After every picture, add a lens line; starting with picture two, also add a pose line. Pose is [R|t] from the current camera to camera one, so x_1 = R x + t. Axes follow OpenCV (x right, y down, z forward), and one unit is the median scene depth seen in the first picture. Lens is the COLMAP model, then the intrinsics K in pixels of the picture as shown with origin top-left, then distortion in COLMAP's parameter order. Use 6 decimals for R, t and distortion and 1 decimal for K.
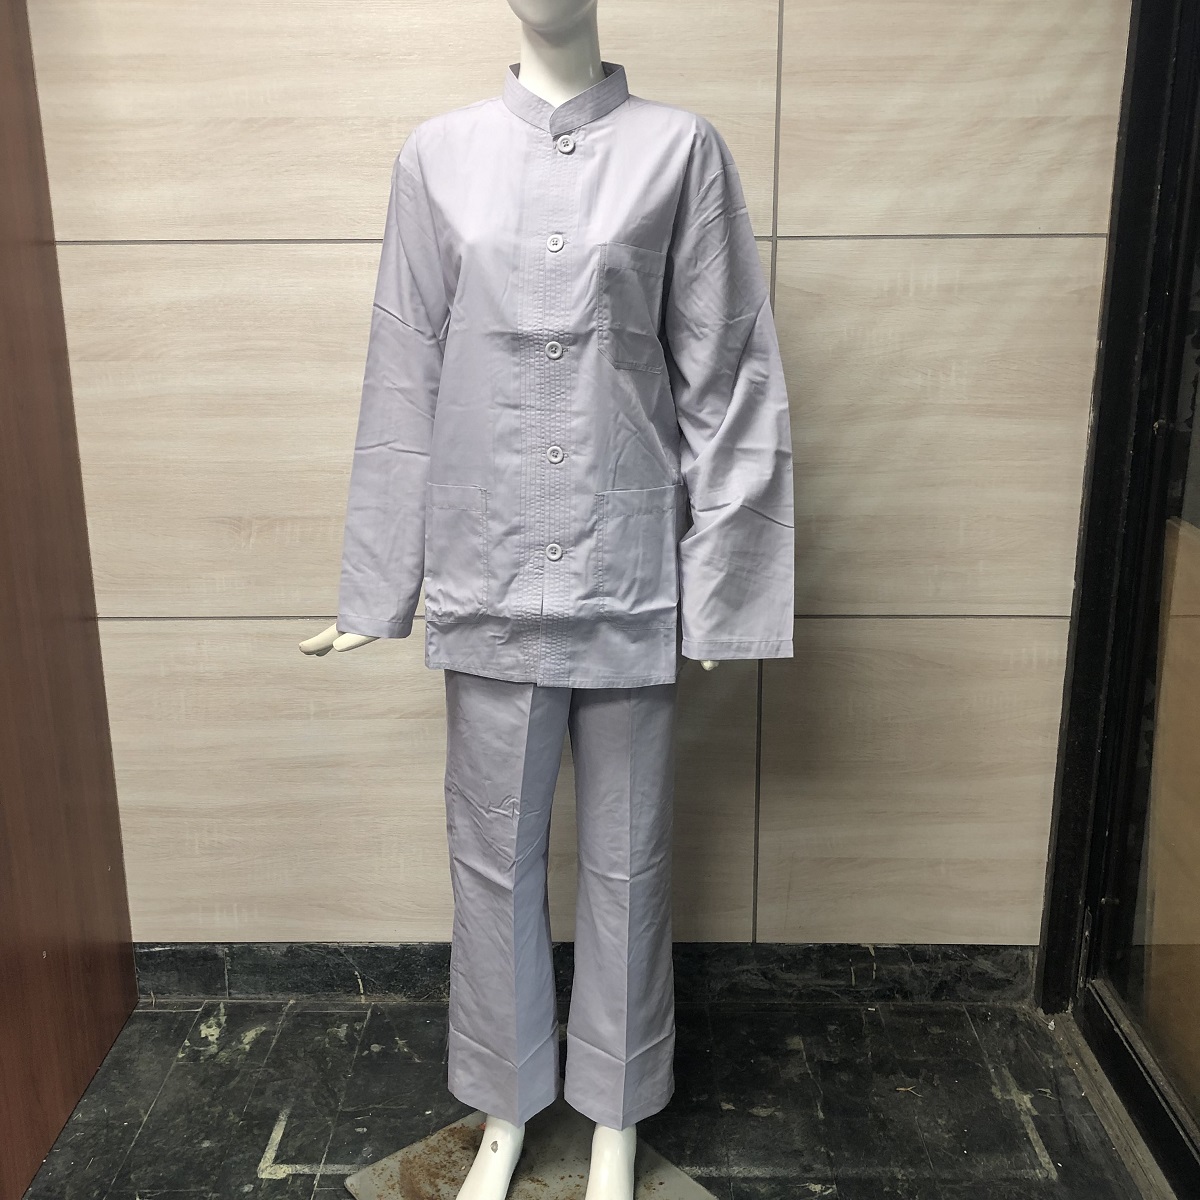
lens RADIAL K [[1302.5, 0, 596.9], [0, 1302.5, 575.4], [0, 0, 1]] dist [0.161791, -0.423317]
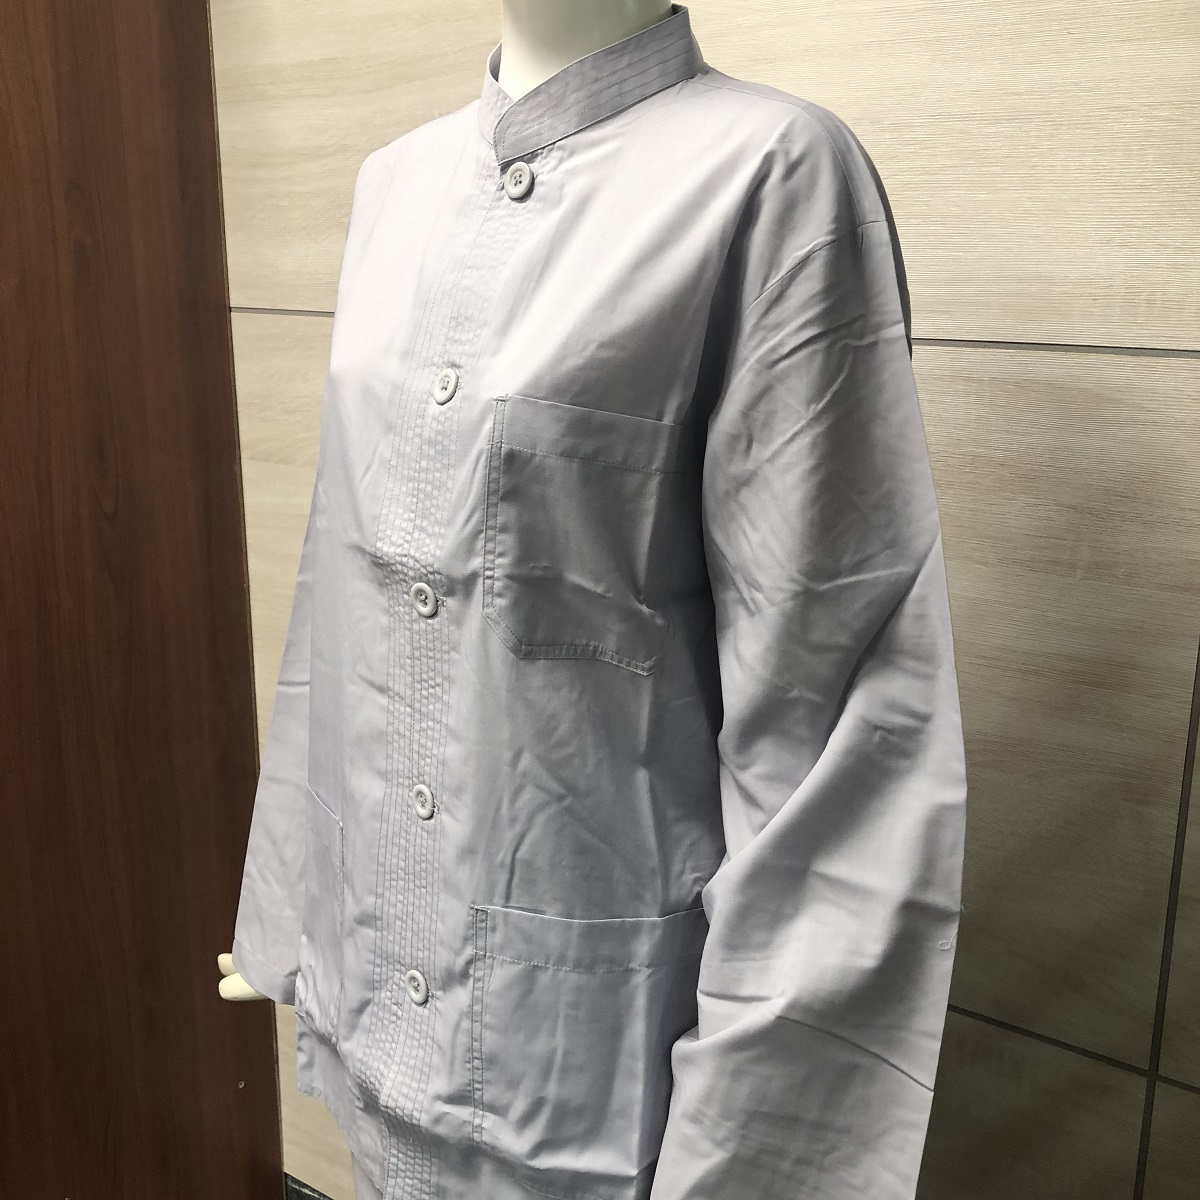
lens RADIAL K [[1302.5, 0, 596.9], [0, 1302.5, 575.4], [0, 0, 1]] dist [0.161791, -0.423317]
pose [[0.825485, 0.149812, -0.544179, 0.276285], [-0.155805, 0.987153, 0.035417, -0.202822], [0.542494, 0.055550, 0.838221, 0.610100]]
